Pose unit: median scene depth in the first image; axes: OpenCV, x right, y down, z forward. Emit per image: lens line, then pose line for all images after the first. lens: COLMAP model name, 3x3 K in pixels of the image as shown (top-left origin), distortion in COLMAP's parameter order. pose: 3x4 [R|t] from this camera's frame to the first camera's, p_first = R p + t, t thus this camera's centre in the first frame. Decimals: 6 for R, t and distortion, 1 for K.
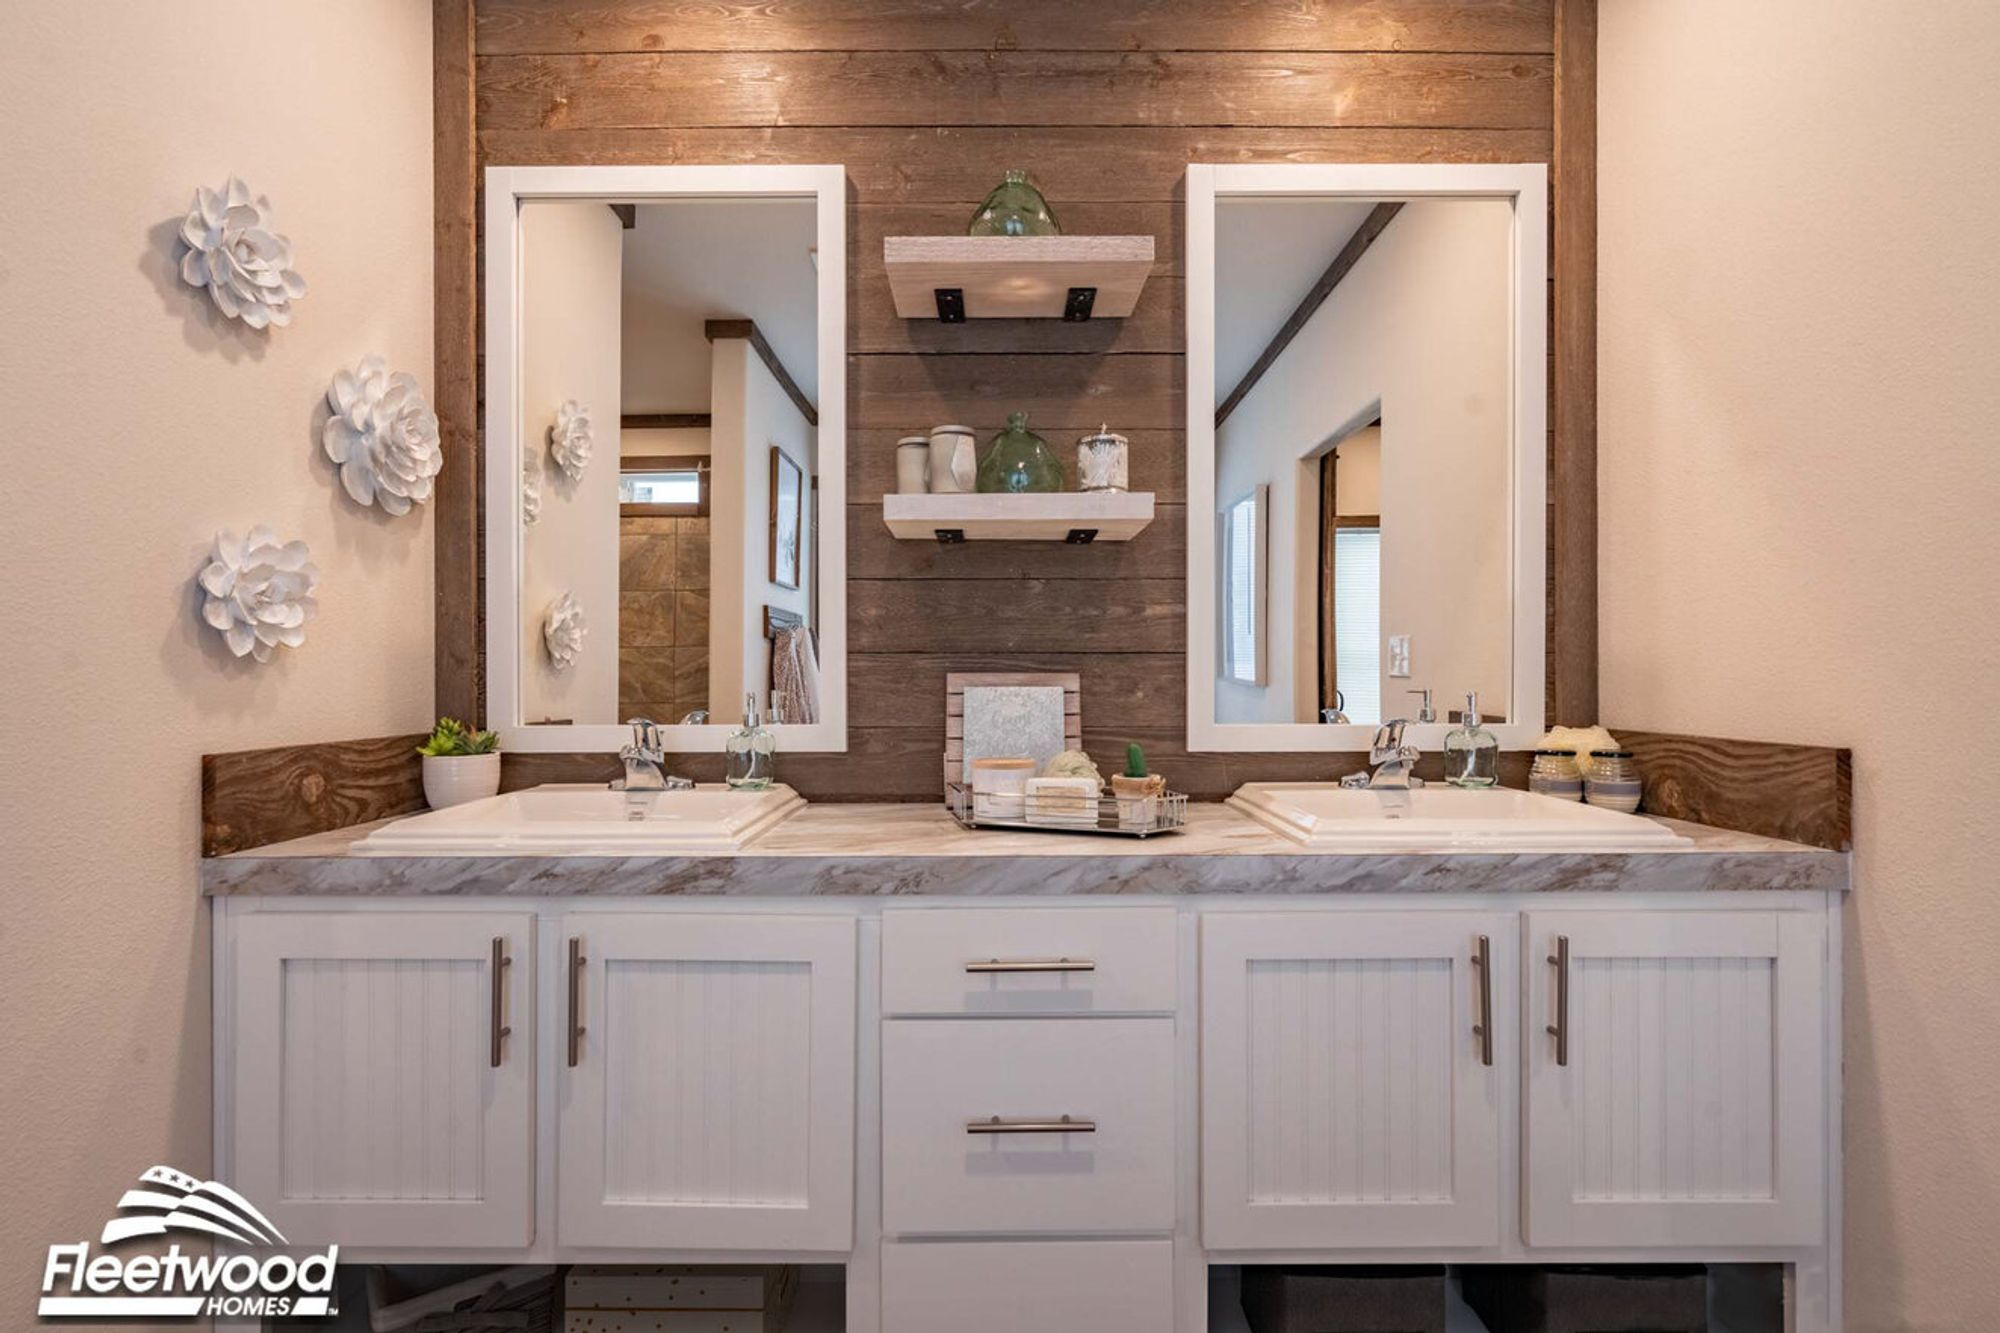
lens RADIAL K [[909.3, 0, 996.4], [0, 909.3, 674.3], [0, 0, 1]] dist [-0.004572, 0.003278]
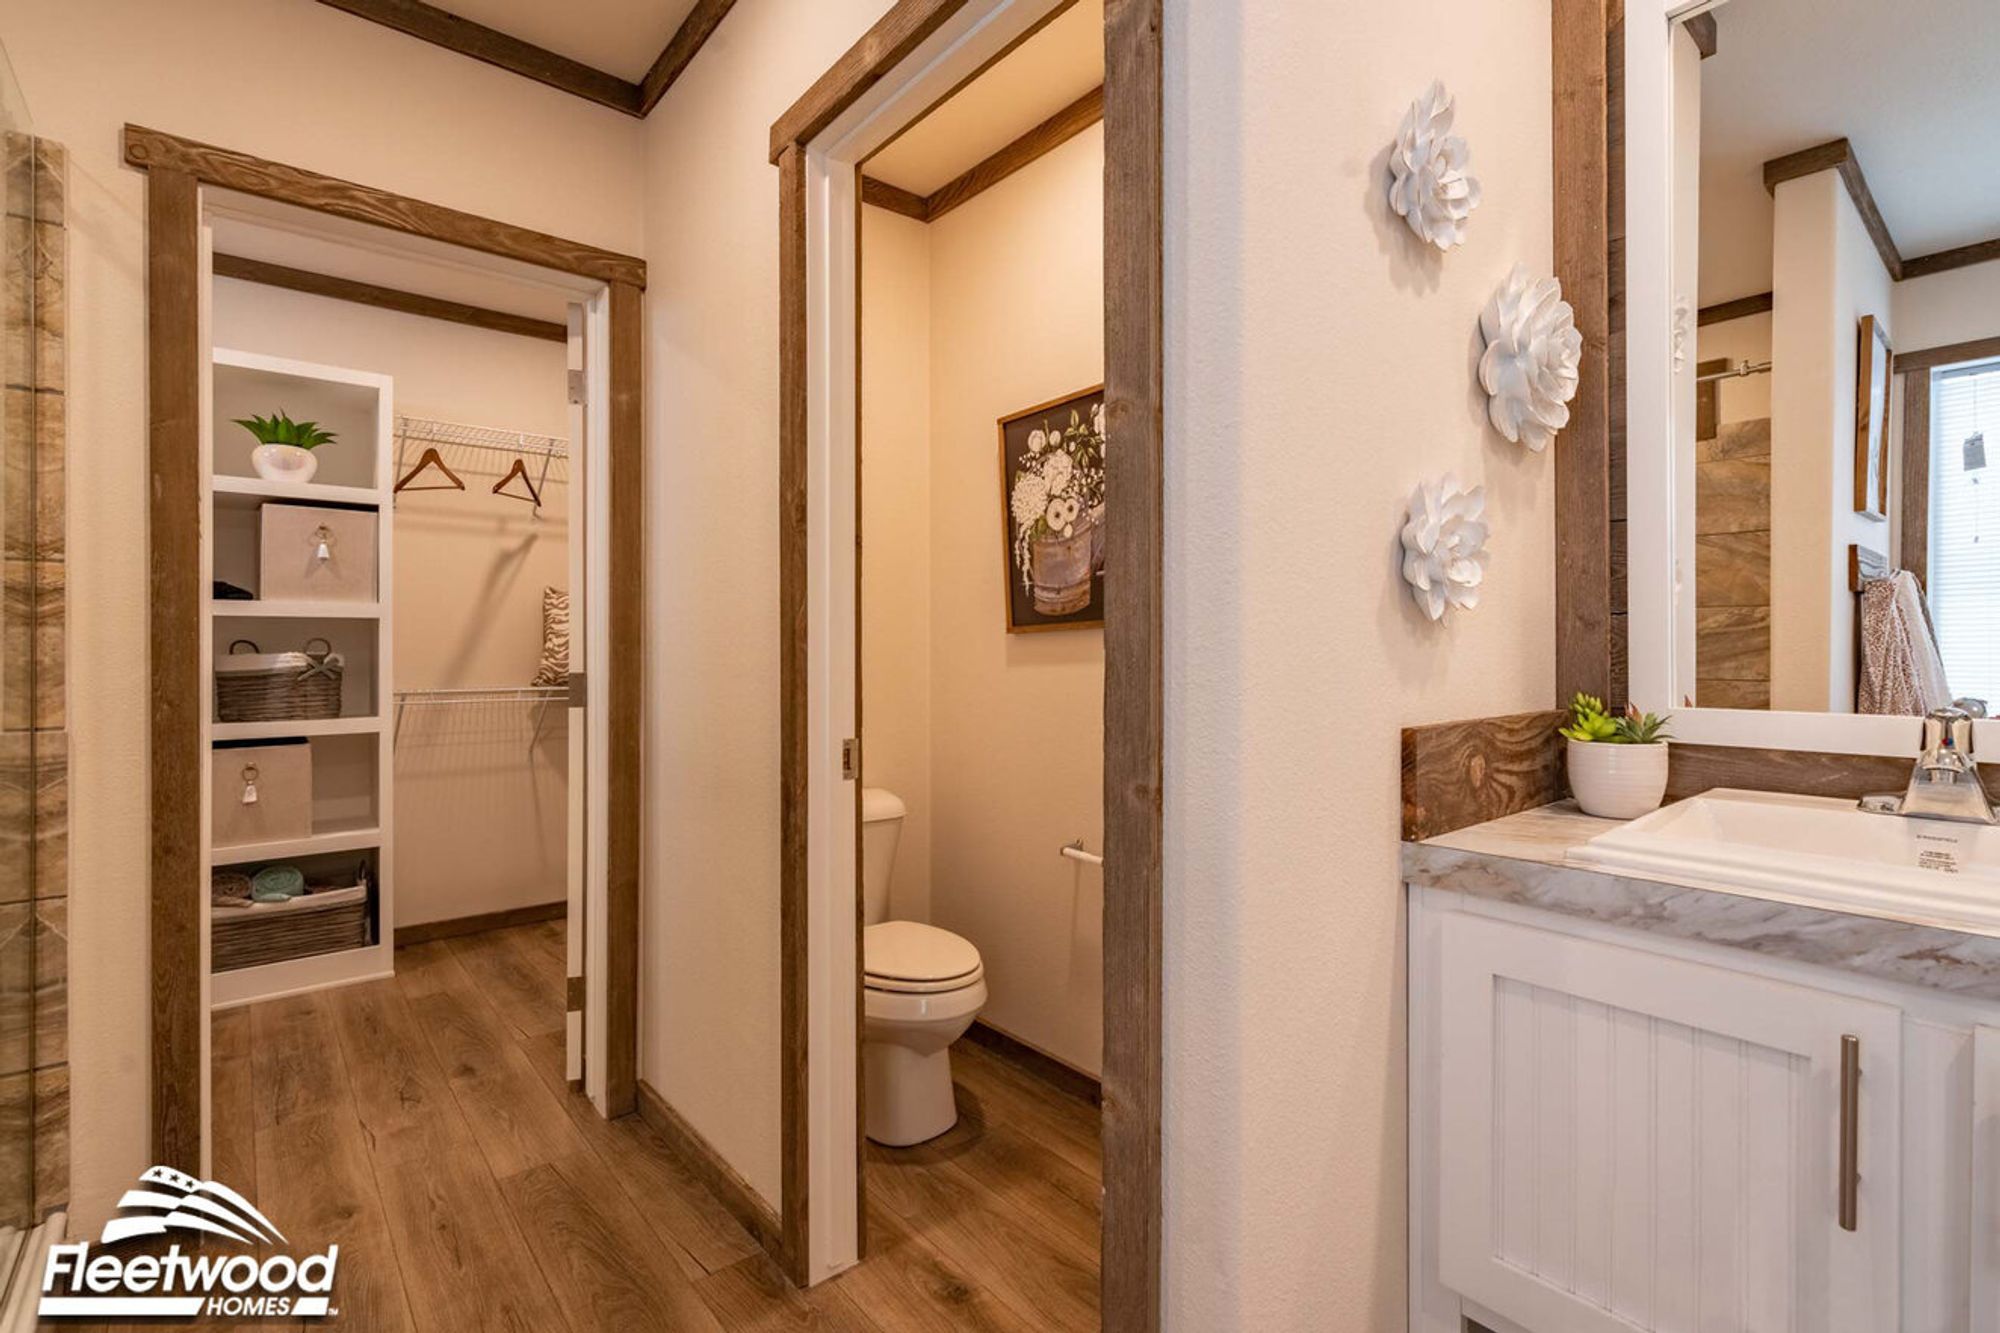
lens RADIAL K [[909.3, 0, 979.2], [0, 909.3, 648.0], [0, 0, 1]] dist [-0.004572, 0.003278]
pose [[0.639467, 0.000832, -0.768818, -0.350047], [0.002563, 0.999992, 0.003214, 0.002551], [0.768815, -0.004026, 0.639459, 0.068883]]
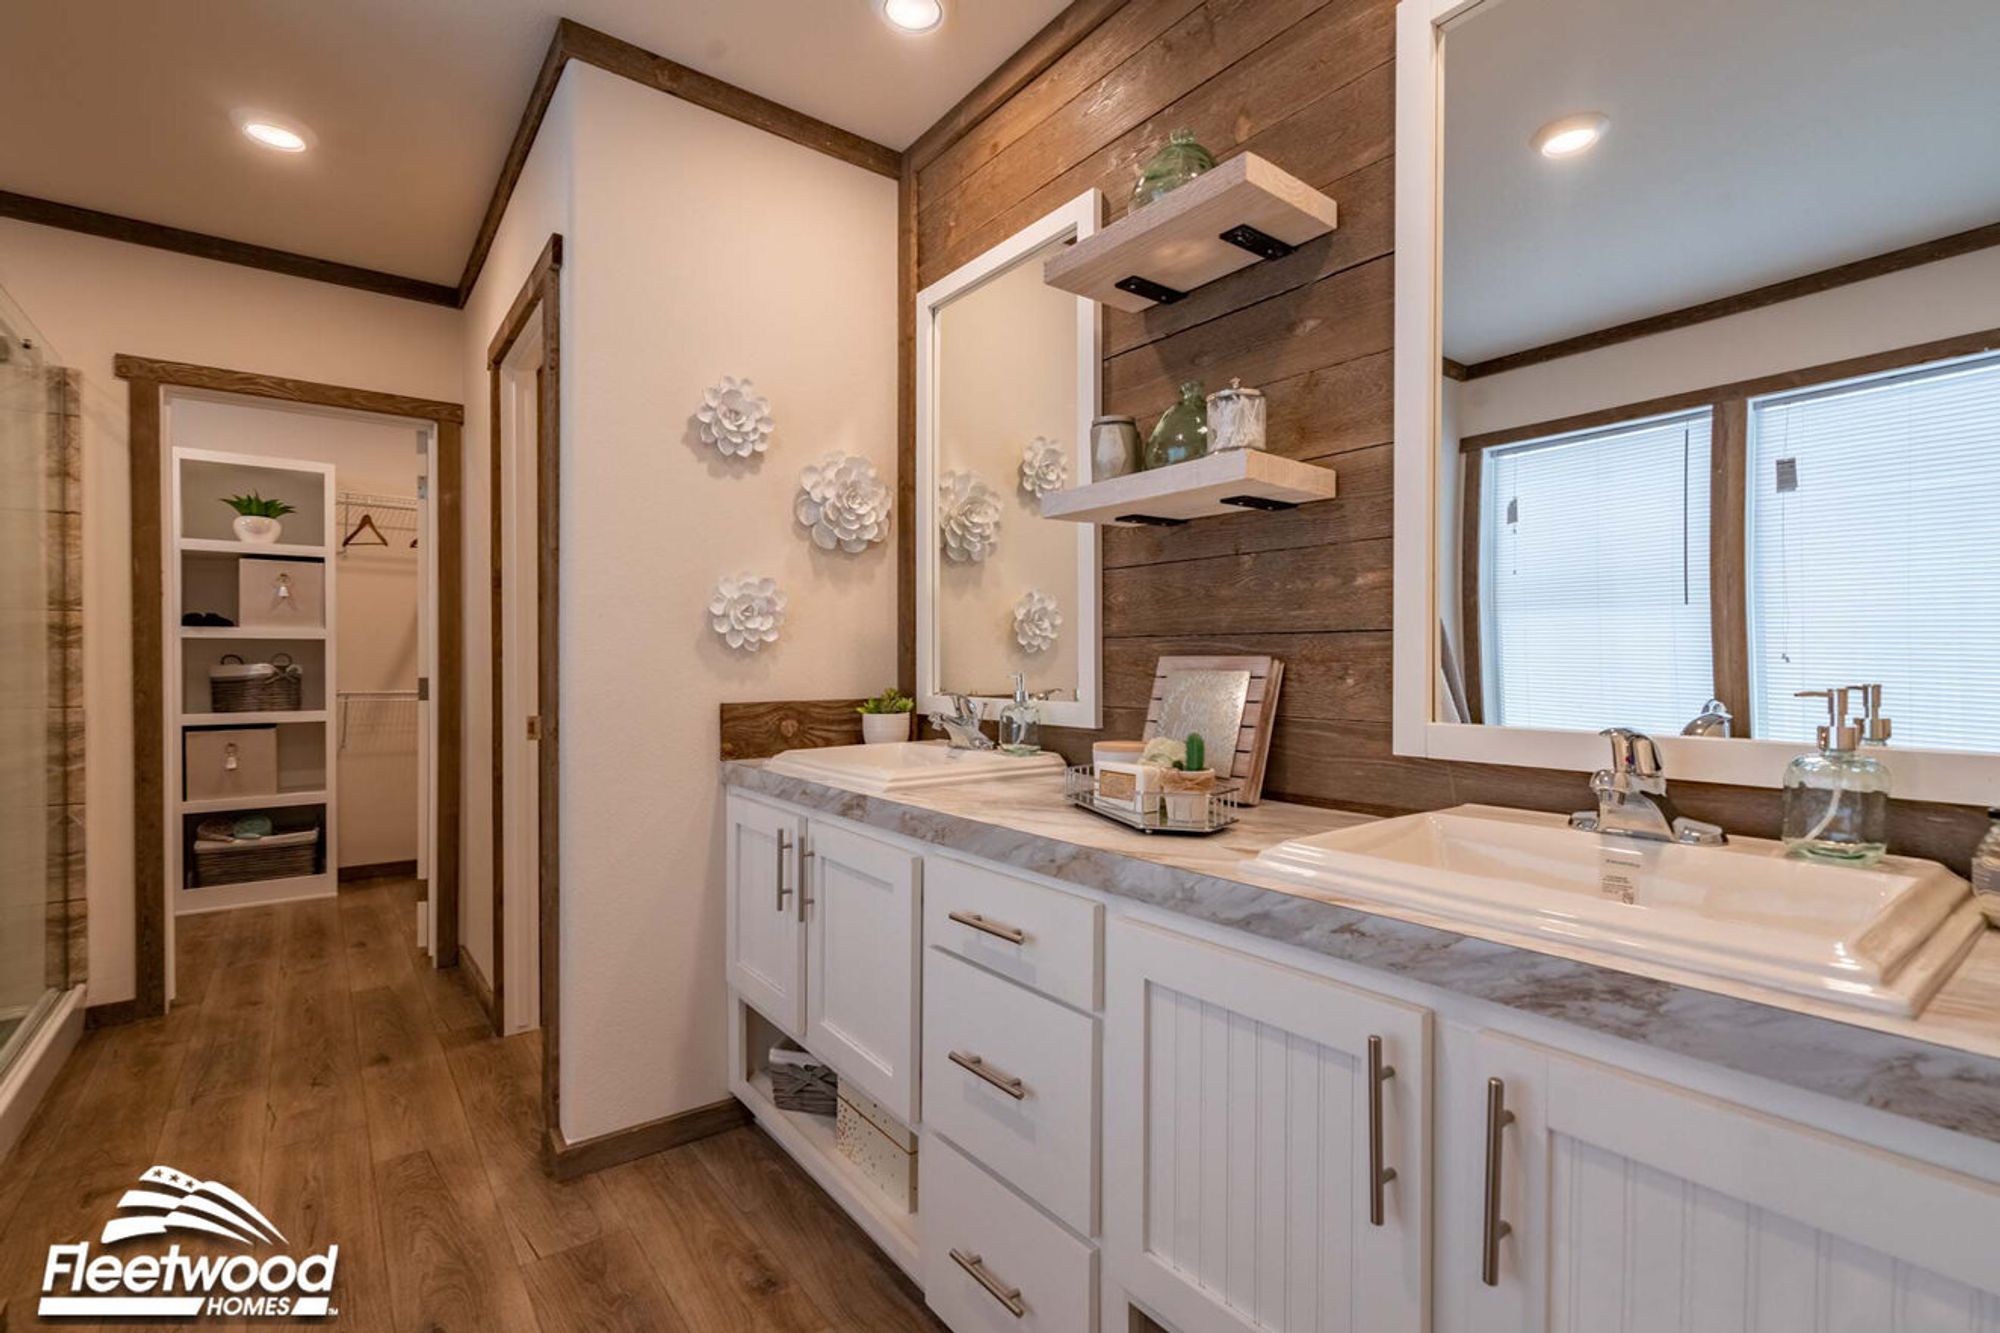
lens RADIAL K [[909.3, 0, 998.9], [0, 909.3, 669.0], [0, 0, 1]] dist [-0.004572, 0.003278]
pose [[0.607540, 0.008794, -0.794240, 0.700194], [0.001230, 0.999927, 0.012012, 0.000470], [0.794288, -0.008275, 0.607485, 0.274563]]
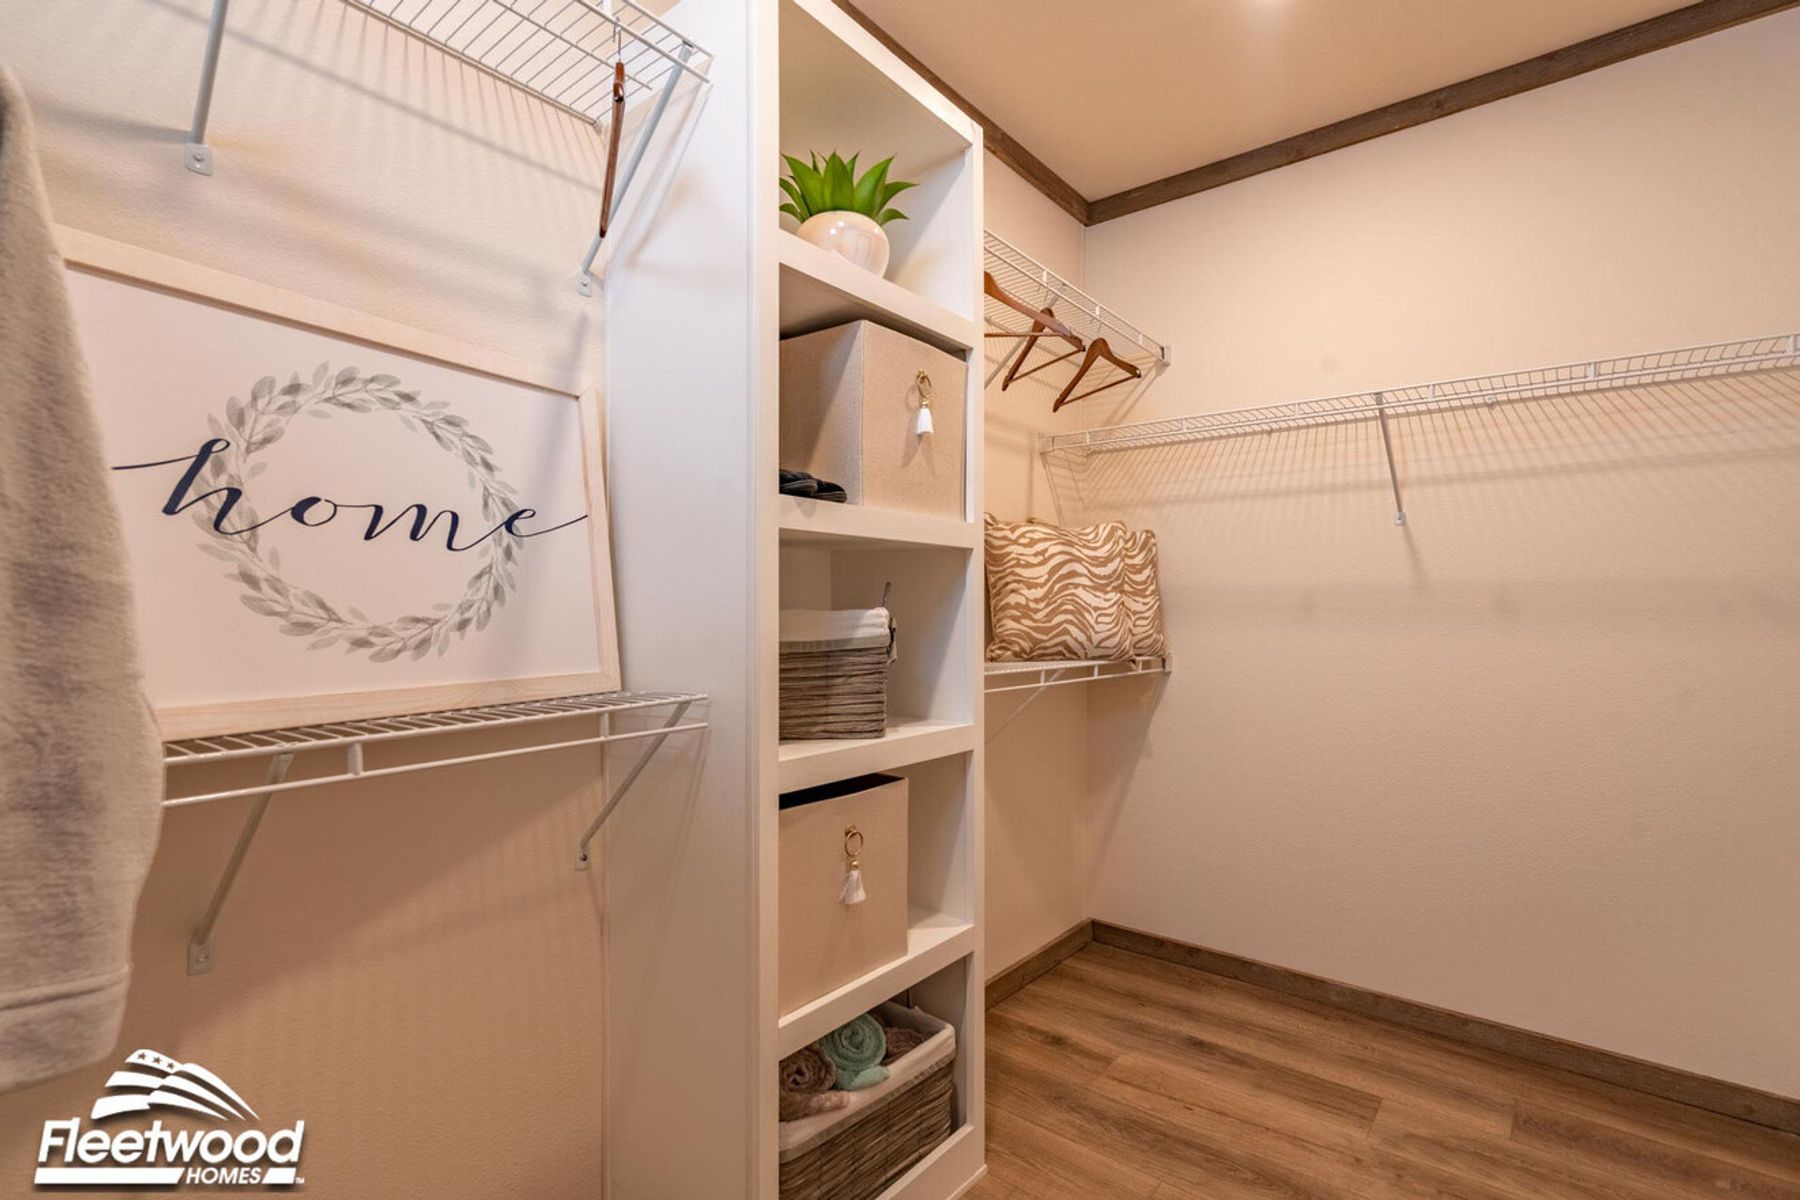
lens RADIAL K [[818.4, 0, 895.1], [0, 818.4, 607.7], [0, 0, 1]] dist [-0.004572, 0.003278]
pose [[0.774223, 0.002448, -0.632908, -2.117017], [-0.002555, 0.999996, 0.000743, 0.013293], [0.632908, 0.001042, 0.774226, -0.507090]]
